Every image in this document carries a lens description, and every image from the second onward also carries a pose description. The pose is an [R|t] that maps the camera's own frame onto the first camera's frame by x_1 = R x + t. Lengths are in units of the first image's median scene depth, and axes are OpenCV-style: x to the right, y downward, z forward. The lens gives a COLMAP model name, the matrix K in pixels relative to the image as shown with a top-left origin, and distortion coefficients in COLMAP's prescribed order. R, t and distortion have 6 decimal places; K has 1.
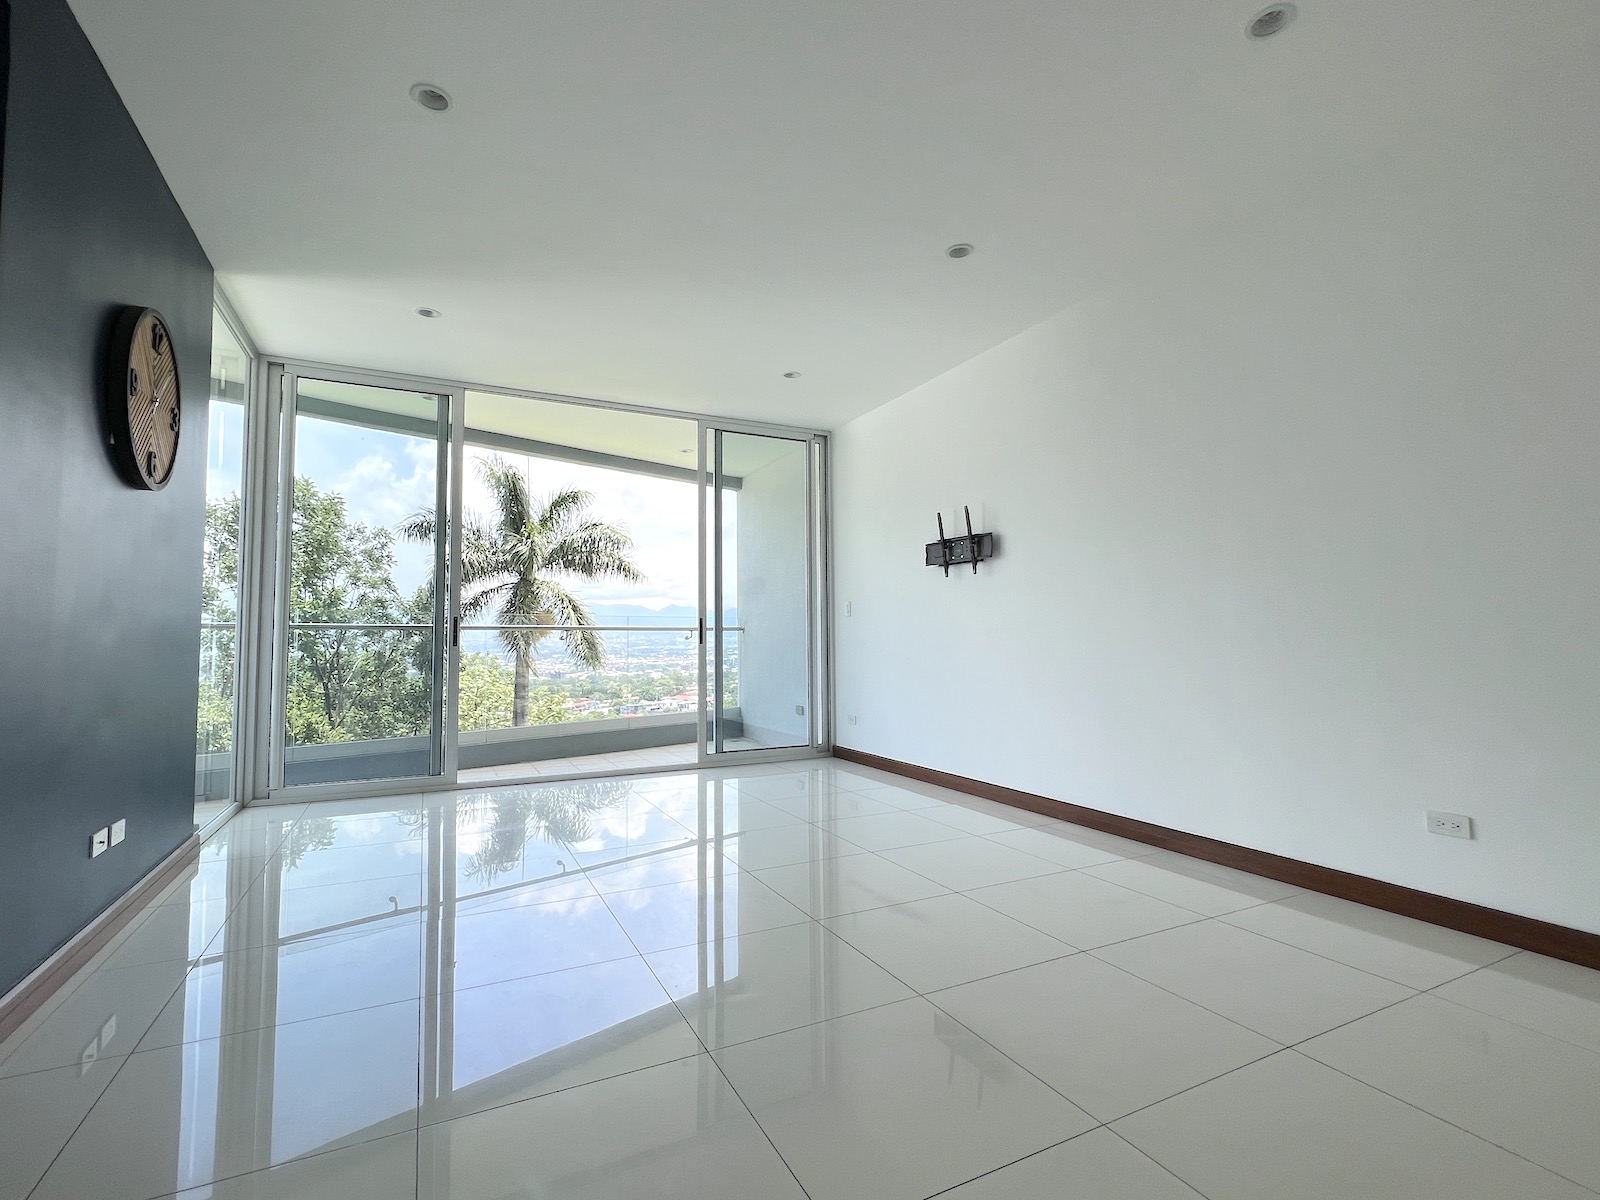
lens RADIAL K [[730.8, 0, 800.0], [0, 730.8, 600.0], [0, 0, 1]] dist [-0.031935, -0.000173]
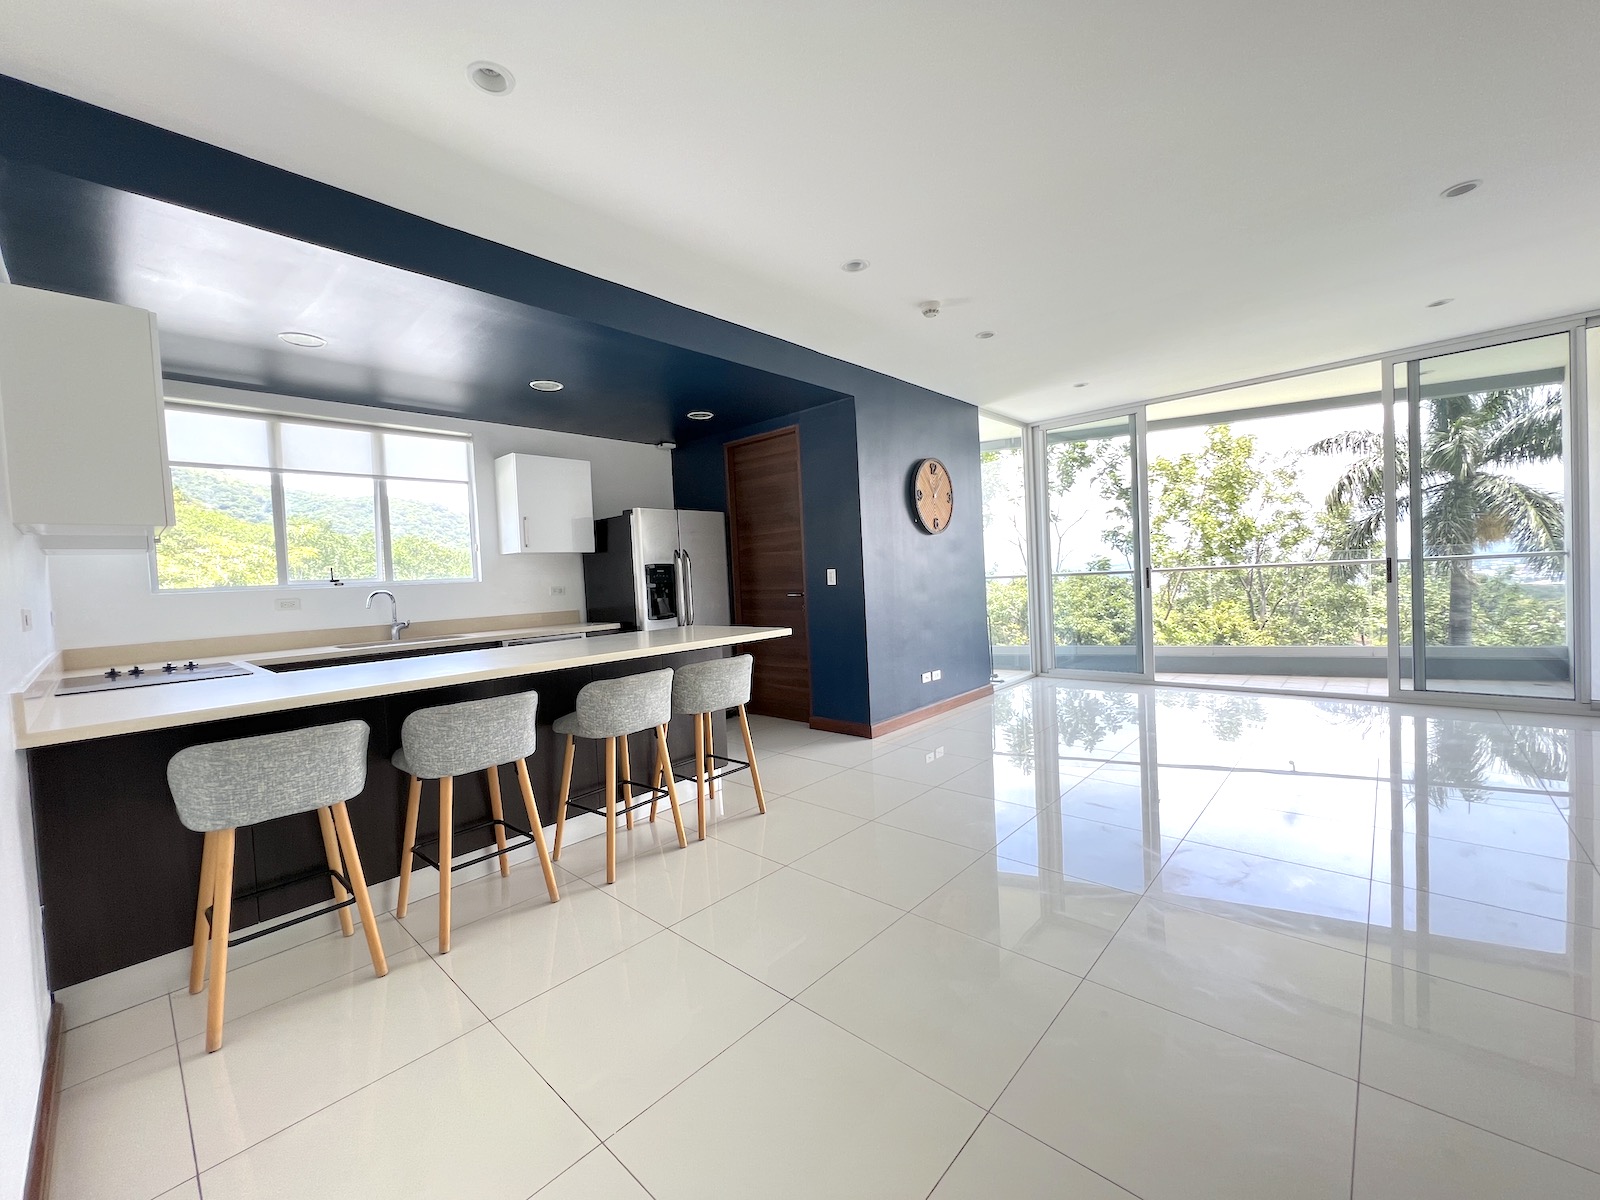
lens RADIAL K [[629.5, 0, 804.3], [0, 629.5, 589.3], [0, 0, 1]] dist [0.001126, -0.000029]
pose [[0.351369, 0.012378, -0.936155, 0.376077], [0.096234, 0.994139, 0.049264, -0.049798], [0.931278, -0.107400, 0.348118, -0.067694]]
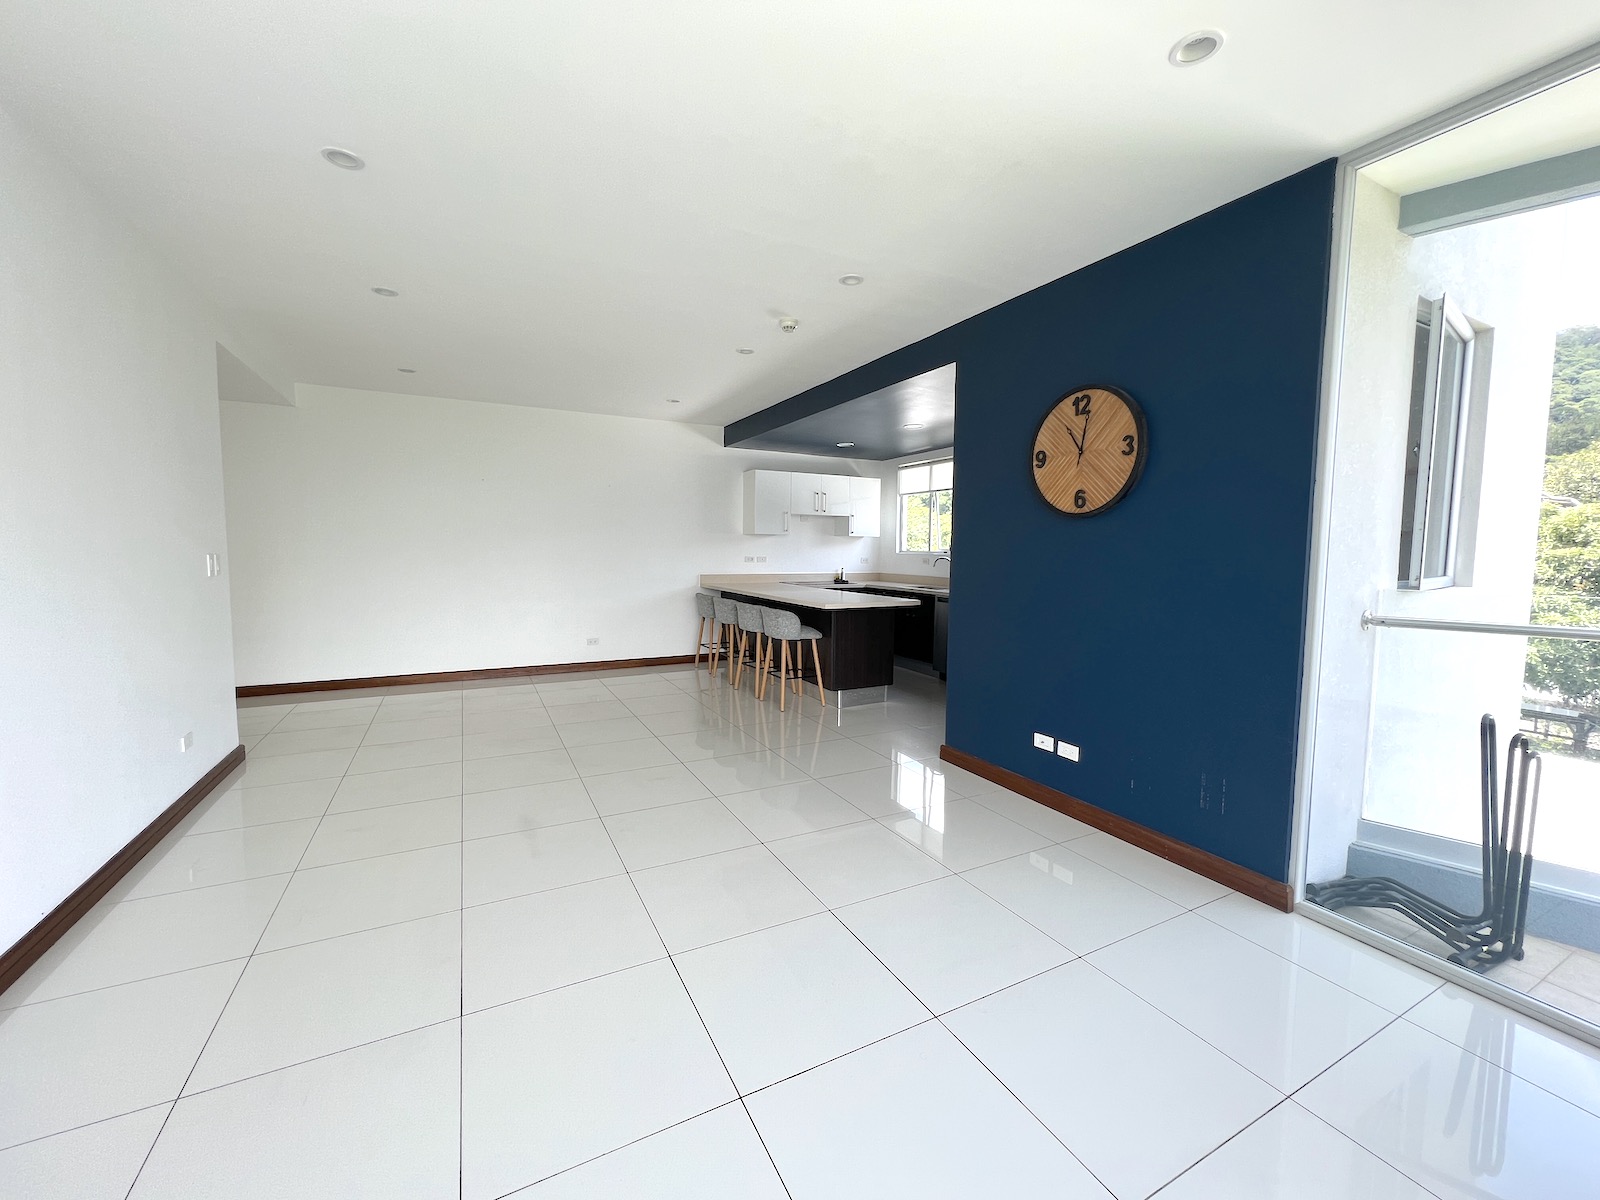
lens RADIAL K [[643.6, 0, 797.8], [0, 643.6, 595.6], [0, 0, 1]] dist [0.001187, -0.000388]
pose [[-0.999977, -0.004572, -0.004912, -0.153237], [-0.004675, 0.999765, 0.021153, -0.011395], [0.004814, 0.021176, -0.999764, 0.950358]]
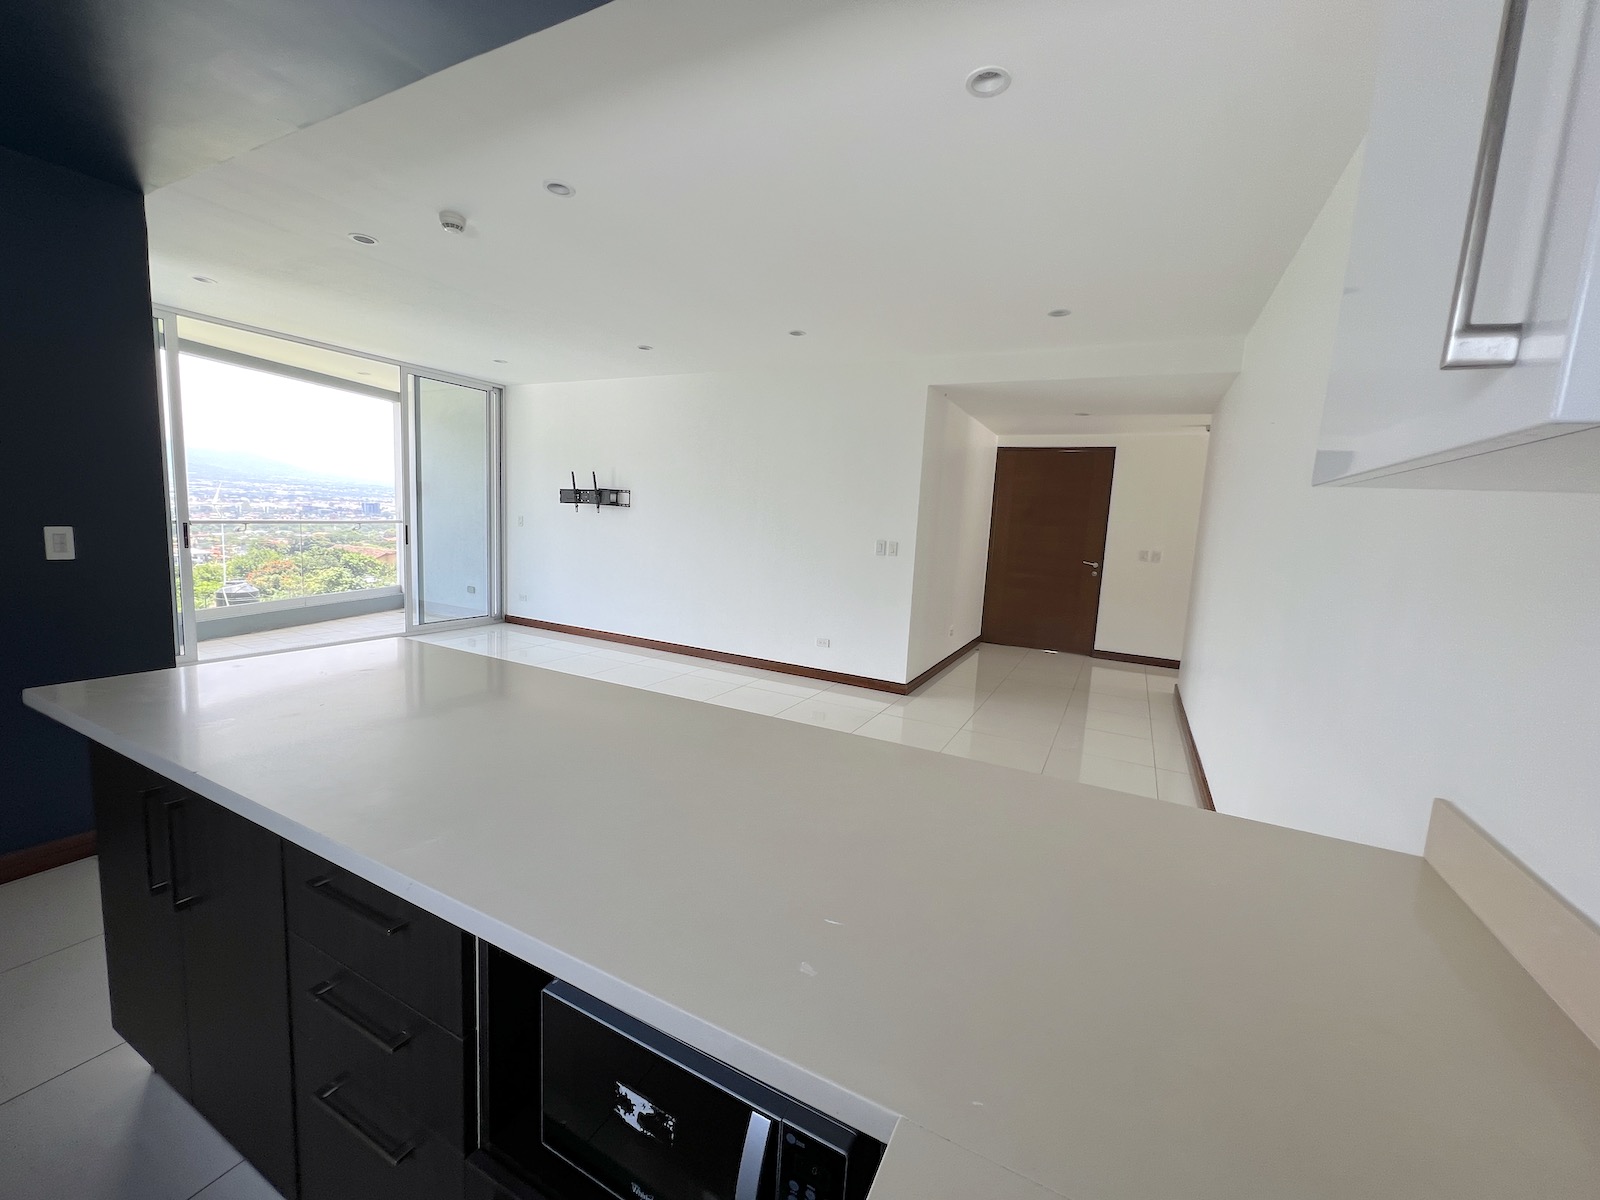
lens RADIAL K [[643.6, 0, 797.8], [0, 643.6, 595.6], [0, 0, 1]] dist [0.001187, -0.000388]
pose [[0.814478, -0.020618, 0.579829, -0.222620], [-0.089774, 0.982854, 0.161052, -0.094451], [-0.573208, -0.183227, 0.798662, -0.334743]]
